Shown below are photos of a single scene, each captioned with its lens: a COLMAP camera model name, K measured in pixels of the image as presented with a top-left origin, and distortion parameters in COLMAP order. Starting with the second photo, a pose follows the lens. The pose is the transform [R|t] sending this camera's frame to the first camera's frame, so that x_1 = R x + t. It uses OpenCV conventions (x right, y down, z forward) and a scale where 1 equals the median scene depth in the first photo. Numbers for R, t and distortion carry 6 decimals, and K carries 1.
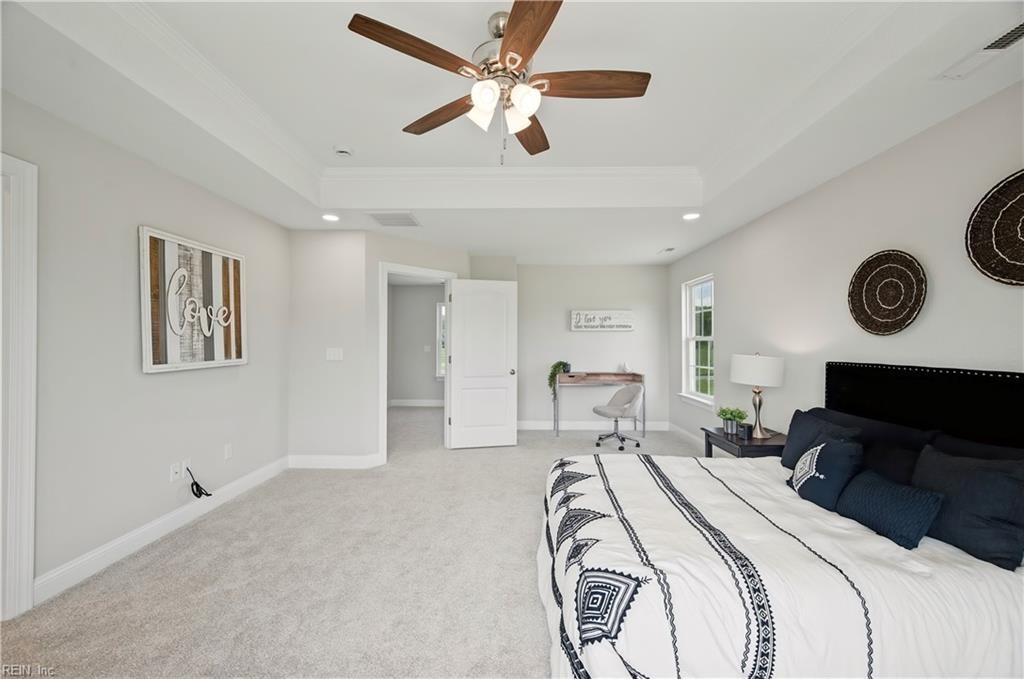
lens RADIAL K [[400.2, 0, 512.0], [0, 400.2, 339.5], [0, 0, 1]] dist [0.018404, -0.008836]
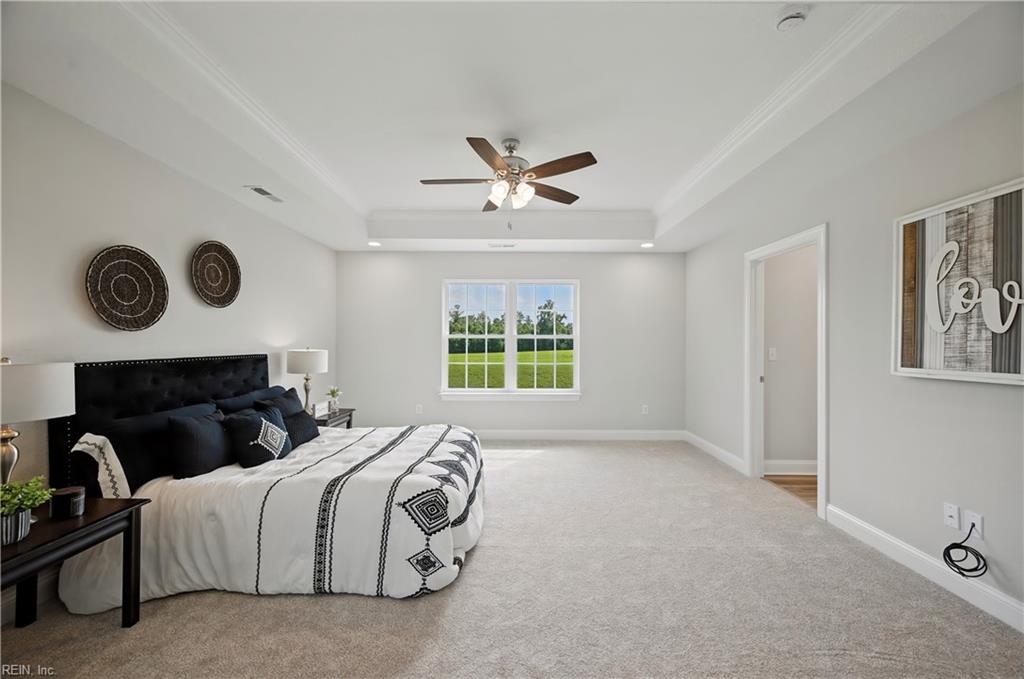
lens RADIAL K [[400.2, 0, 512.0], [0, 400.2, 339.5], [0, 0, 1]] dist [0.018404, -0.008836]
pose [[-0.999762, -0.004932, -0.021260, 0.001979], [-0.004696, 0.999927, -0.011145, 0.012893], [0.021314, -0.011043, -0.999712, 1.591102]]
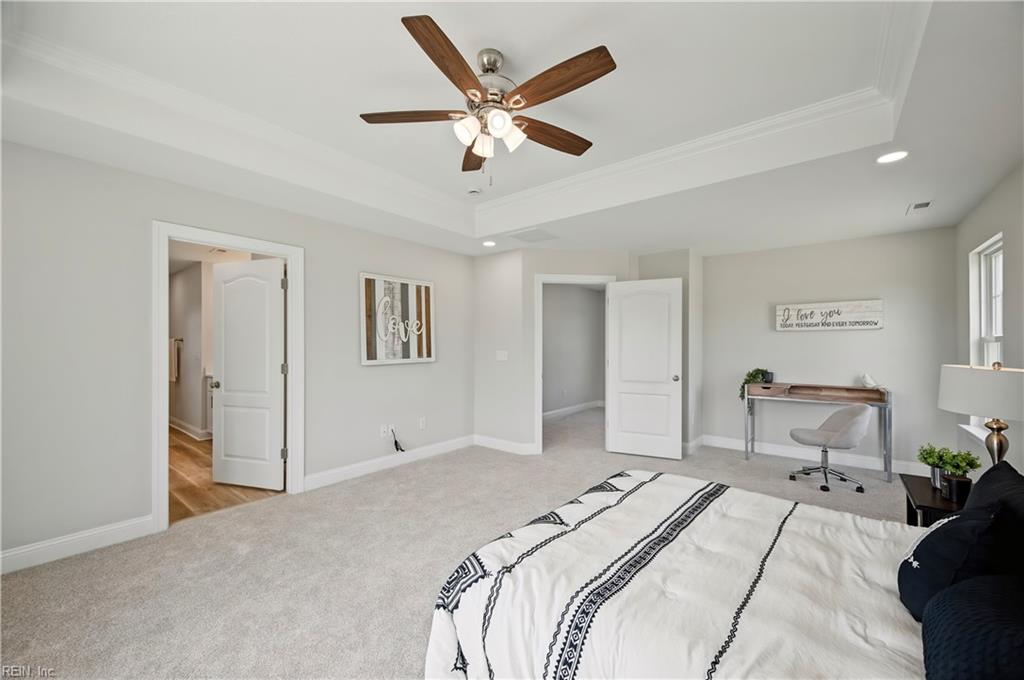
lens RADIAL K [[399.4, 0, 511.1], [0, 399.4, 345.1], [0, 0, 1]] dist [0.008793, -0.000001]
pose [[0.791635, -0.002514, -0.610989, 0.424986], [0.005446, 0.999981, 0.002941, 0.002612], [0.610970, -0.005655, 0.791634, 0.094718]]
